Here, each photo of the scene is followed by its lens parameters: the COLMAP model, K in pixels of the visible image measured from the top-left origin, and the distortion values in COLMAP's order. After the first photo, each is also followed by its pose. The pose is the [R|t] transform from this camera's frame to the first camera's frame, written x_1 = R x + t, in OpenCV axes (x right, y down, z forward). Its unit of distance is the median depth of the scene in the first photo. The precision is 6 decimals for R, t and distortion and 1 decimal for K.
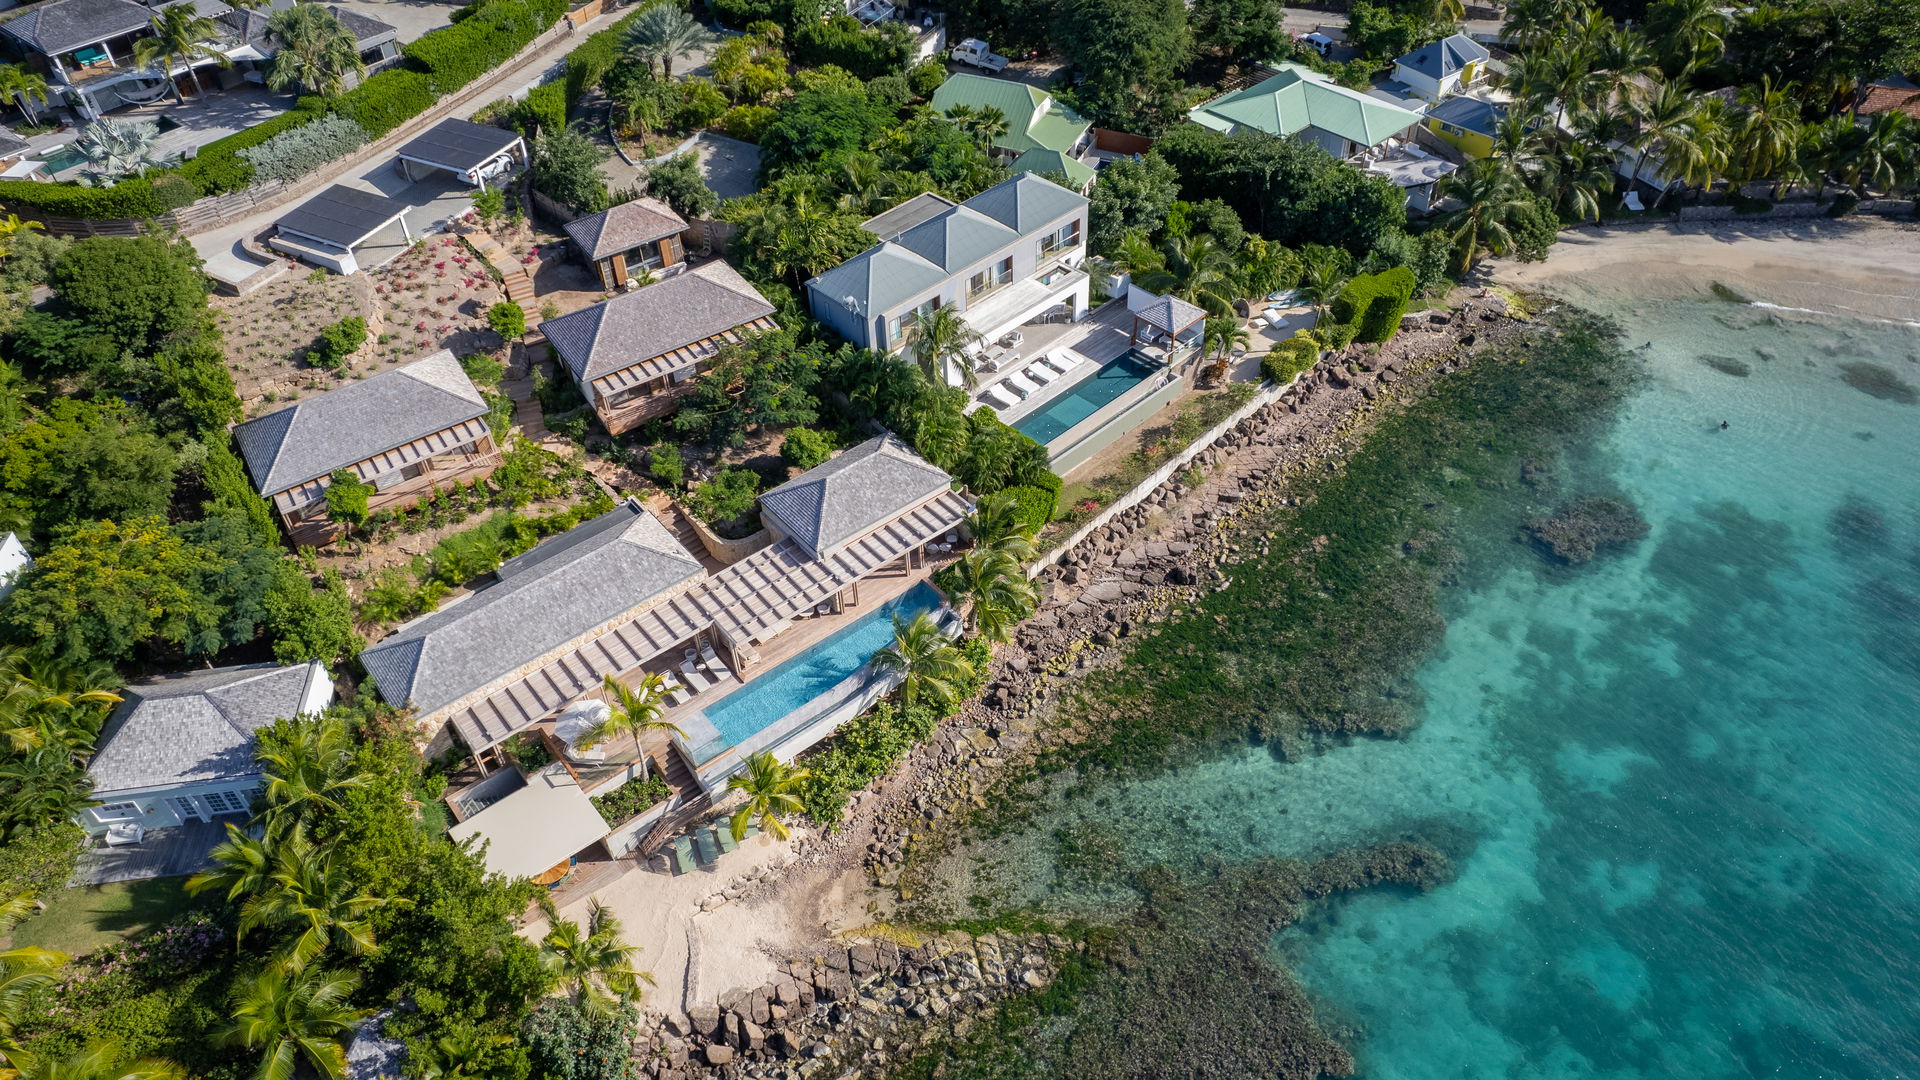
lens RADIAL K [[1343.6, 0, 960.0], [0, 1343.6, 540.0], [0, 0, 1]] dist [-0.050576, -0.001295]
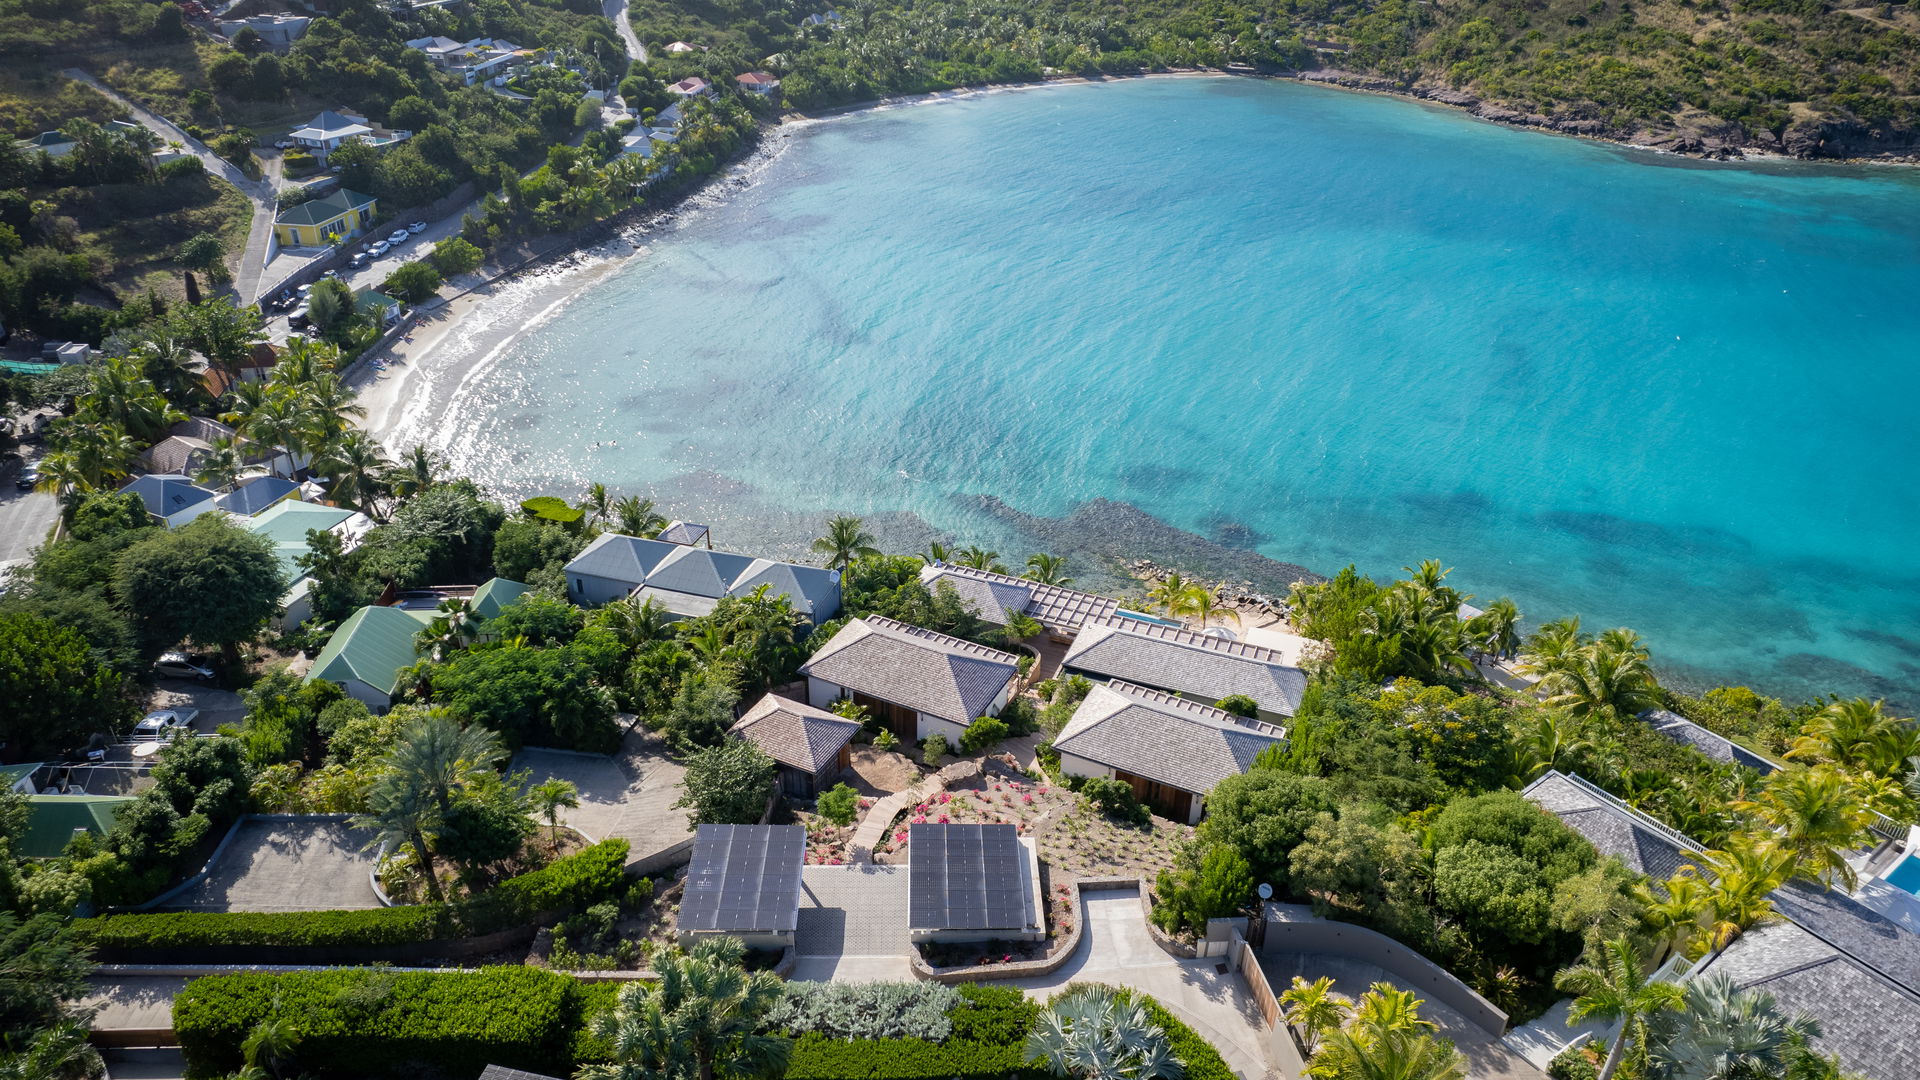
lens RADIAL K [[1254.3, 0, 960.0], [0, 1254.3, 540.0], [0, 0, 1]] dist [-0.094829, 0.094085]
pose [[-0.493812, -0.399122, 0.772562, -1.142107], [0.586028, 0.503629, 0.634767, -0.968201], [-0.642434, 0.766198, -0.014802, 1.057242]]
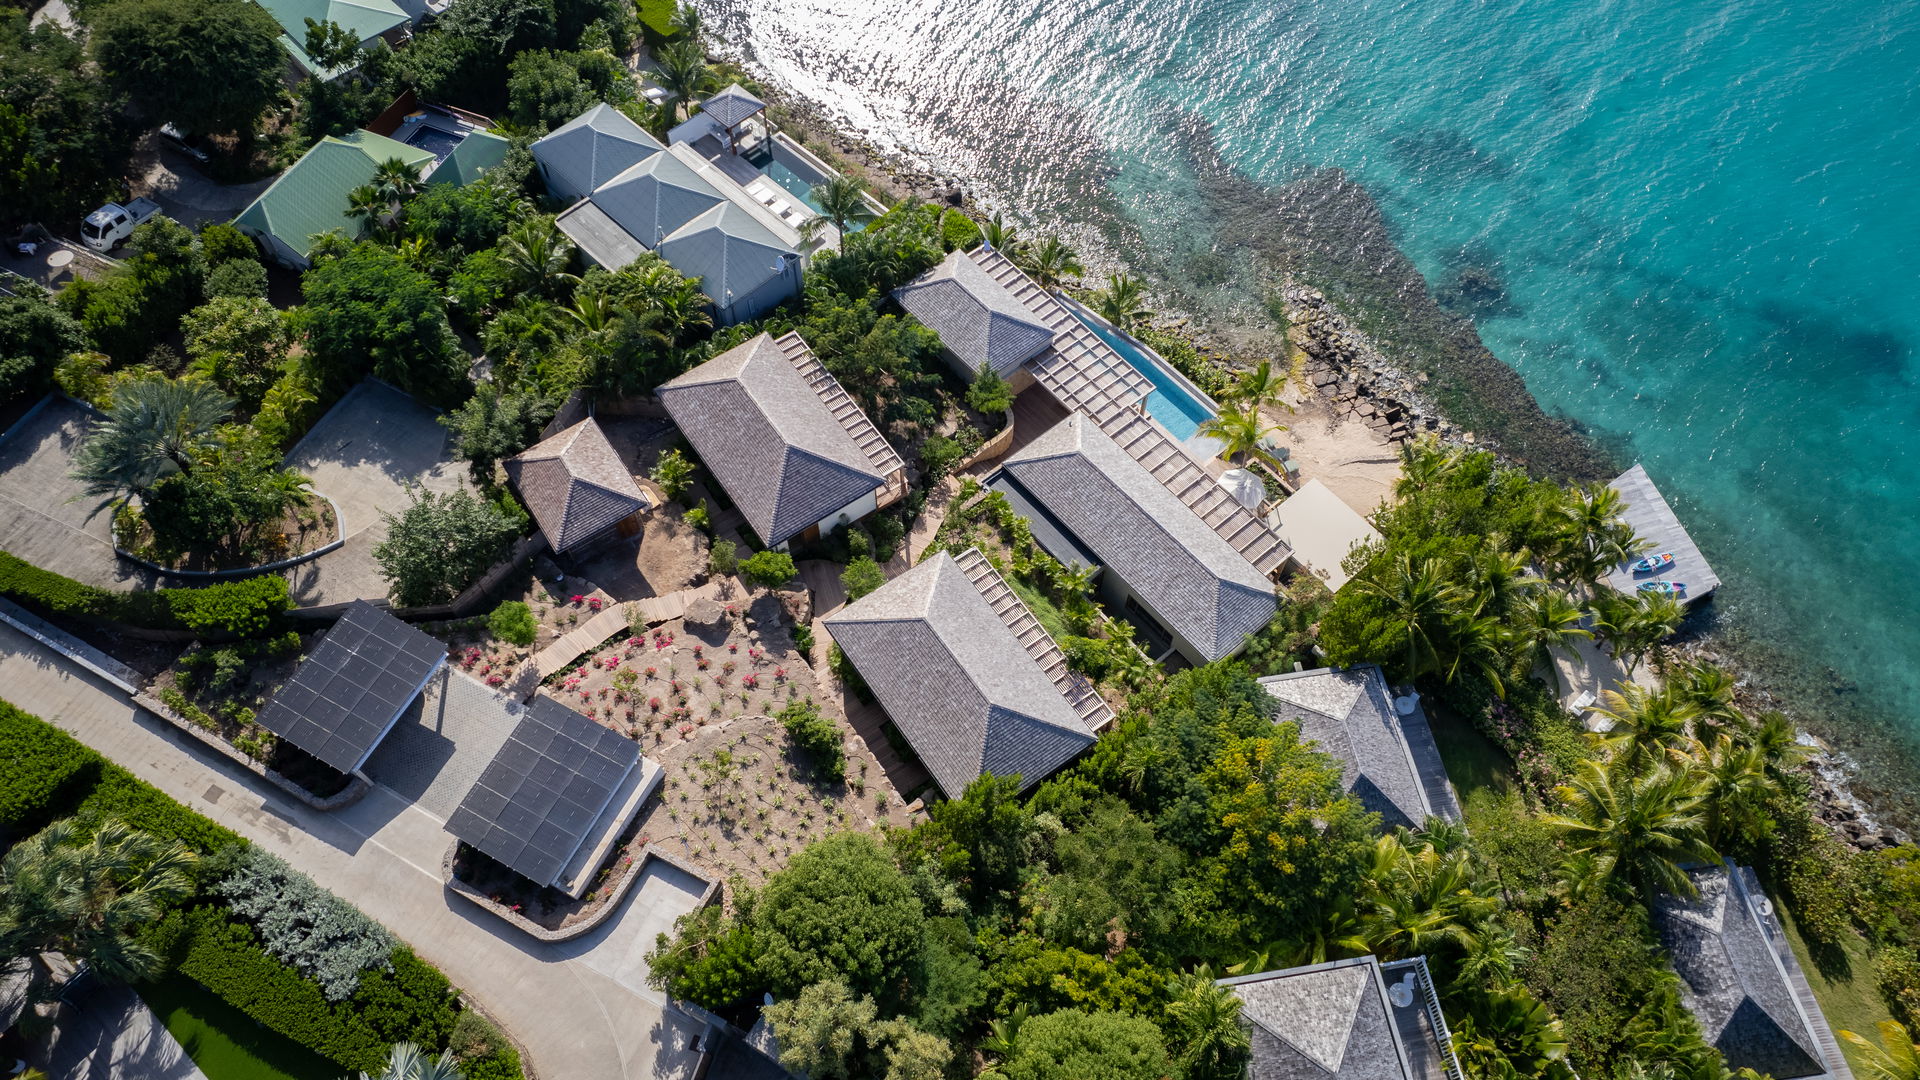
lens RADIAL K [[1239.6, 0, 960.0], [0, 1239.6, 540.0], [0, 0, 1]] dist [-0.090004, 0.091215]
pose [[-0.022289, -0.834577, 0.550439, -0.861532], [0.669930, 0.396211, 0.627863, -0.661614], [-0.742090, 0.382750, 0.550277, 0.558003]]
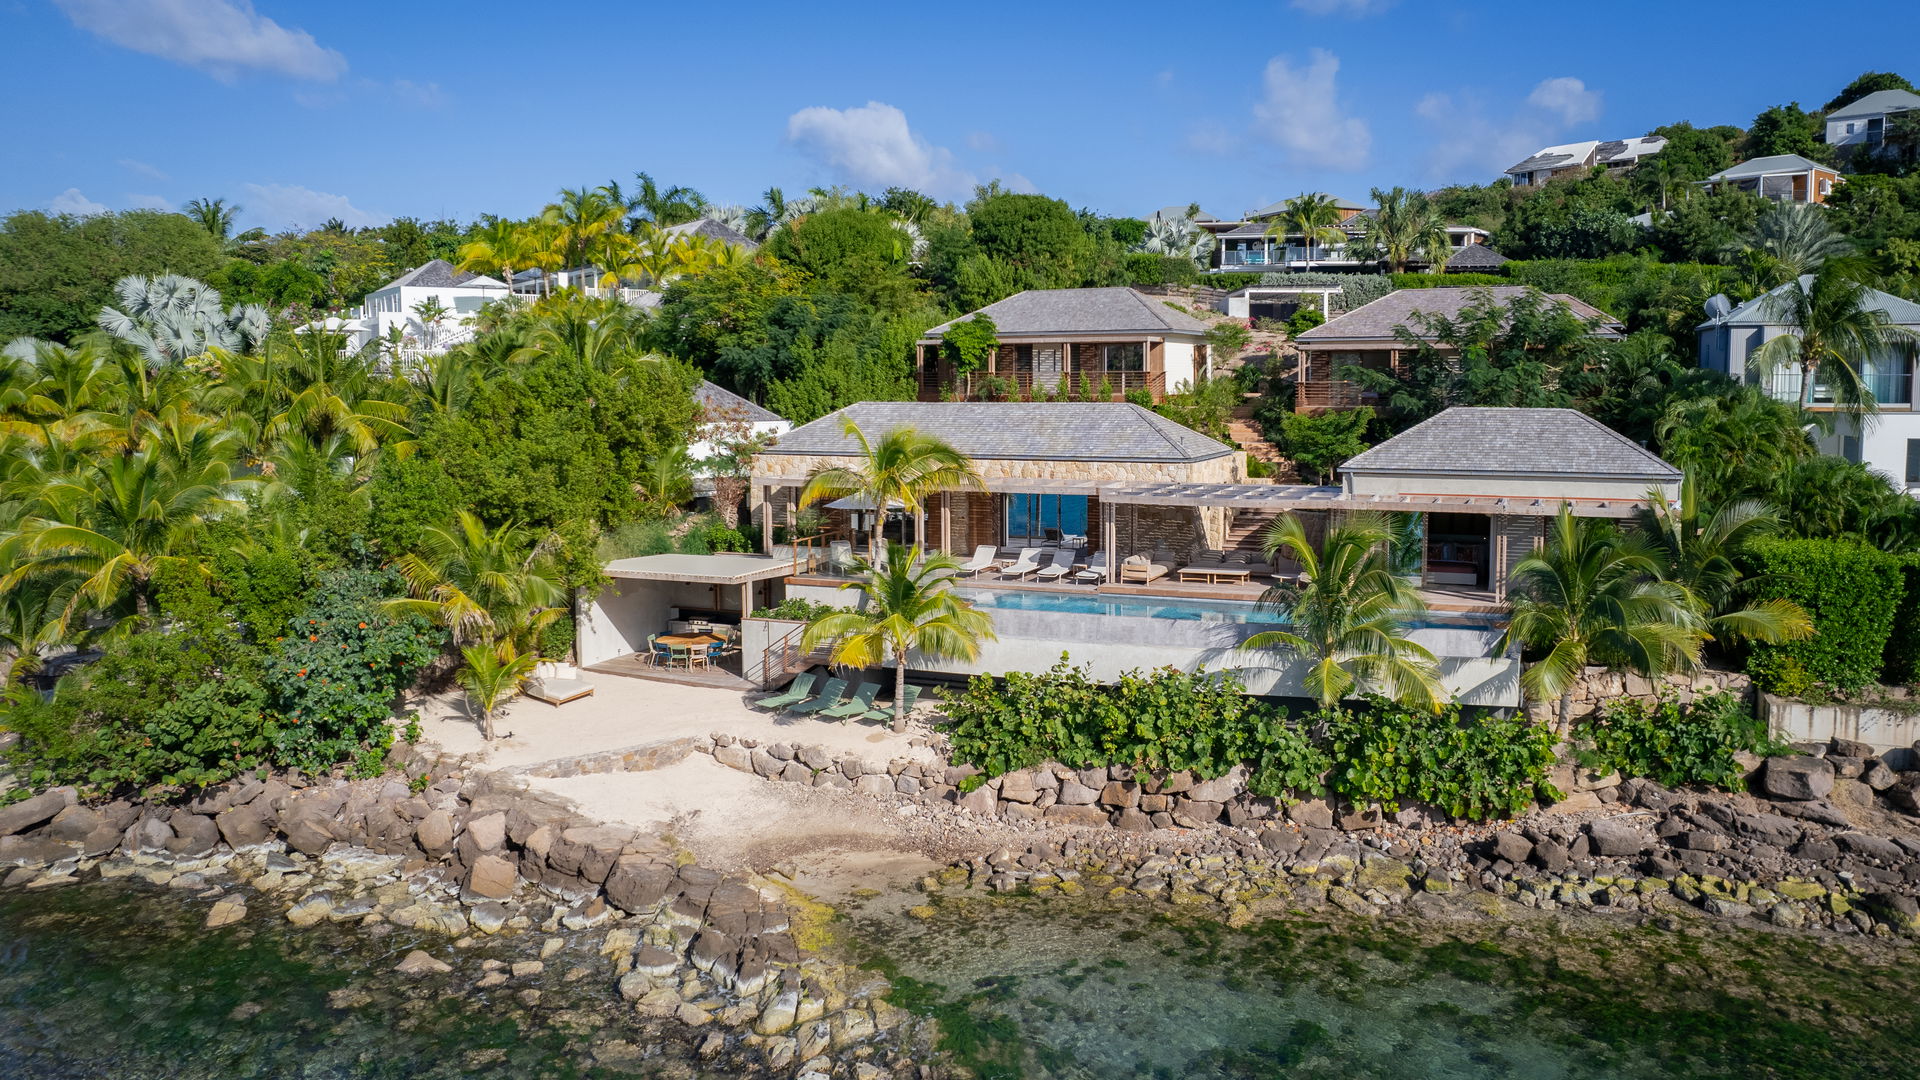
lens RADIAL K [[1325.1, 0, 1041.5], [0, 1325.1, 532.9], [0, 0, 1]] dist [-0.037551, 0.000358]
pose [[0.502792, 0.112171, -0.857098, 0.308643], [-0.588215, 0.770966, -0.244161, 0.238228], [0.633406, 0.626920, 0.453617, 0.711268]]
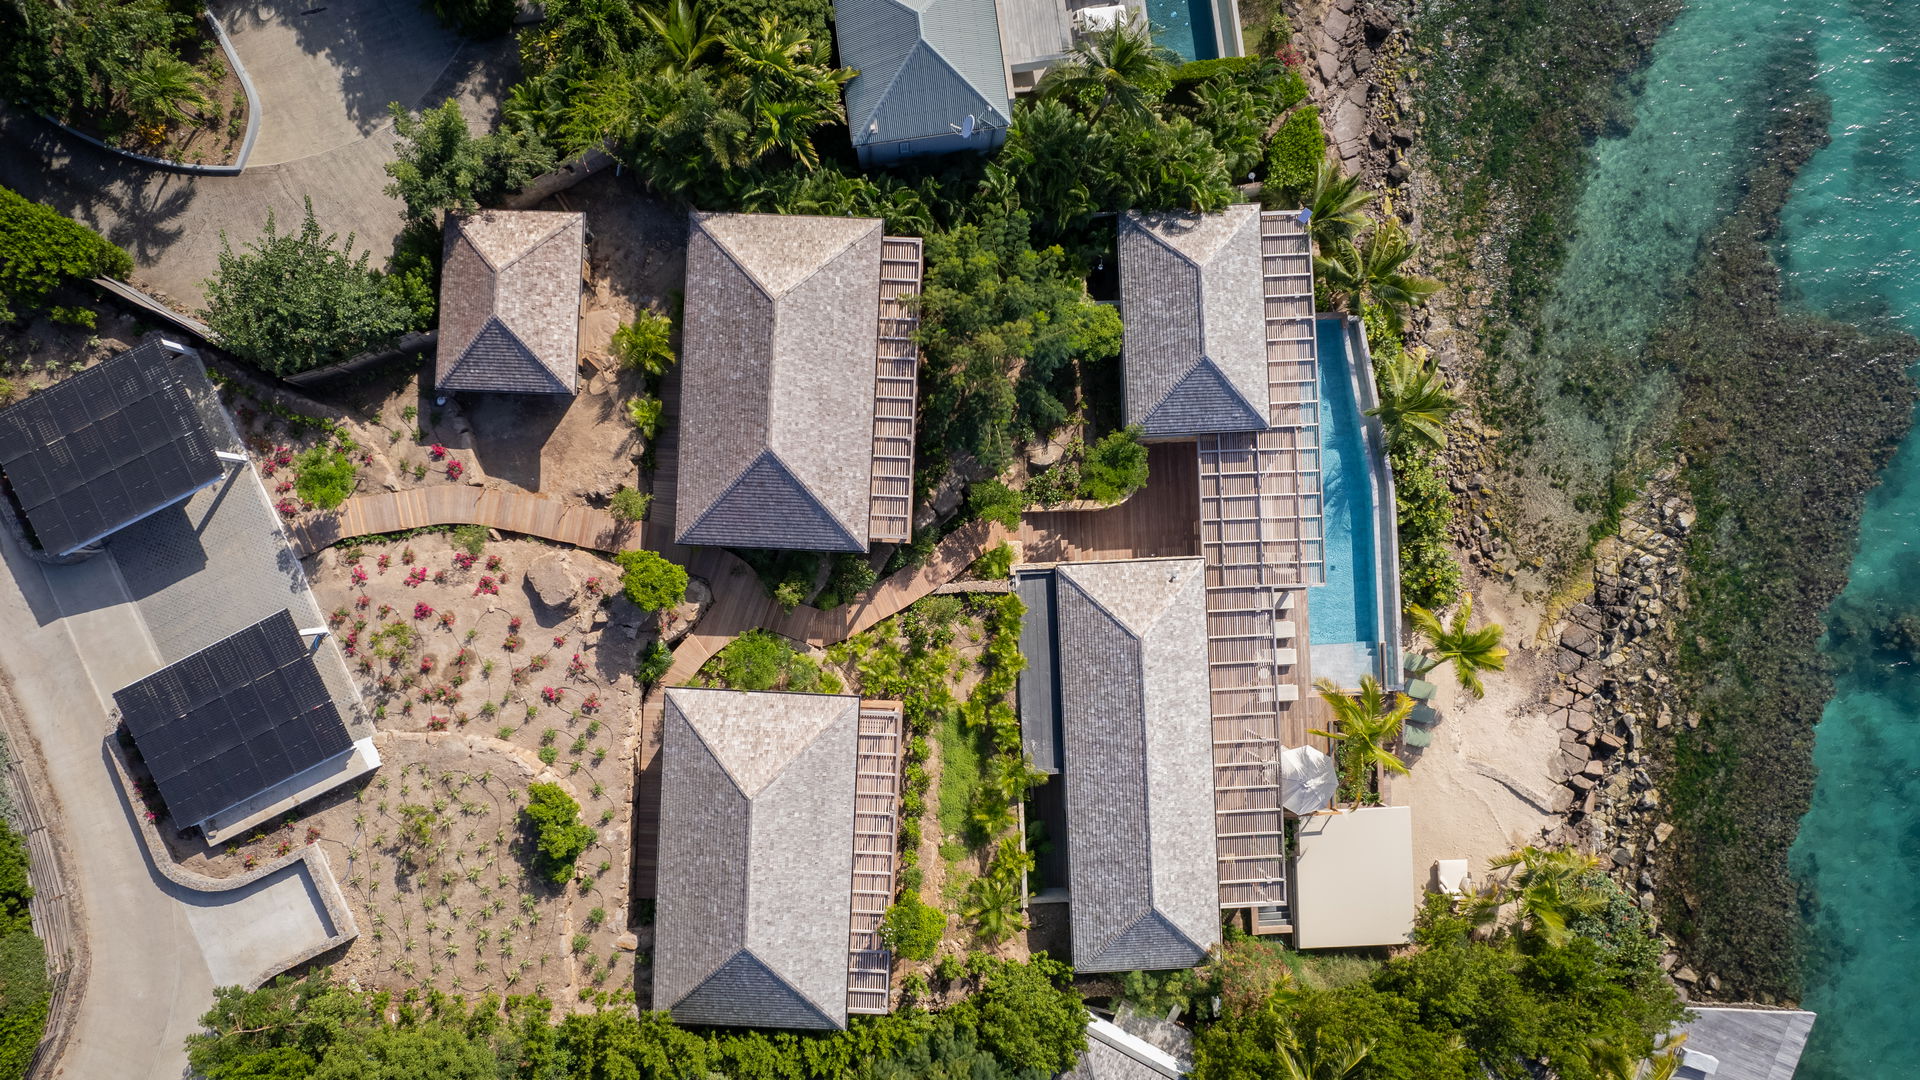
lens RADIAL K [[1282.8, 0, 919.8], [0, 1282.8, 553.8], [0, 0, 1]] dist [-0.078218, 0.058182]
pose [[0.592793, -0.804471, 0.037722, -0.319741], [0.526331, 0.422441, 0.737915, -0.622561], [-0.609566, -0.417577, 0.673838, 0.615283]]
